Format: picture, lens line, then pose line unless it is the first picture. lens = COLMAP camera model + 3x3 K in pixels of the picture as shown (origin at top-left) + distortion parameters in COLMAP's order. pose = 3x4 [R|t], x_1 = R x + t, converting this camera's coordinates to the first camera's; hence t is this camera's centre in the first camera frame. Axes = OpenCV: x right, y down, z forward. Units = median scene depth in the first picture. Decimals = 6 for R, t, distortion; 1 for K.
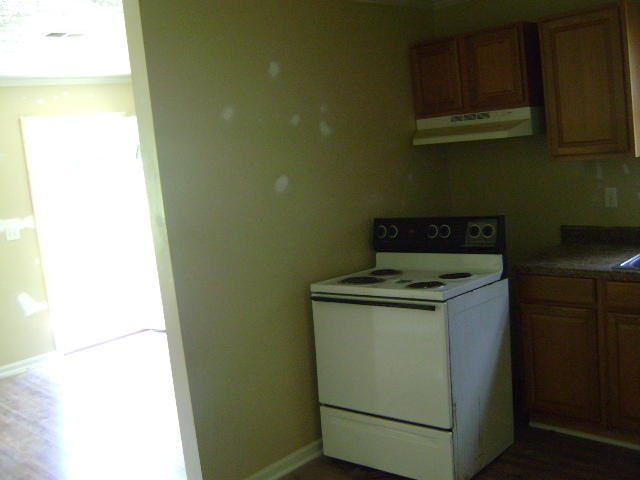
lens RADIAL K [[674.1, 0, 319.3], [0, 674.1, 225.4], [0, 0, 1]] dist [-0.142303, 0.155110]
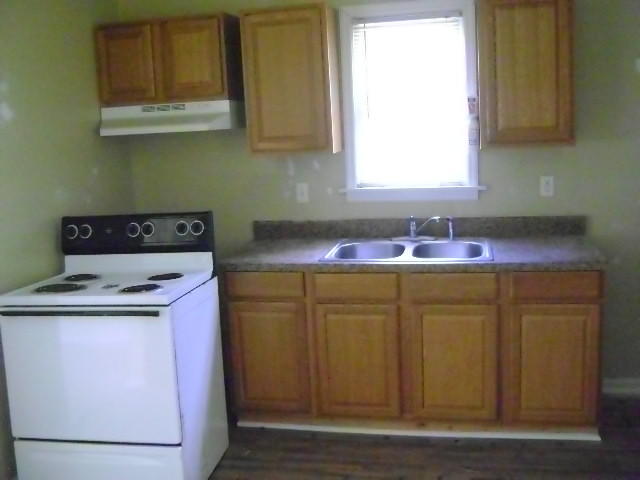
lens RADIAL K [[674.1, 0, 319.3], [0, 674.1, 225.4], [0, 0, 1]] dist [-0.142303, 0.155110]
pose [[0.855347, -0.021730, 0.517600, -0.086513], [0.021474, 0.999748, 0.006486, 0.002390], [-0.517611, 0.005568, 0.855598, 0.092396]]
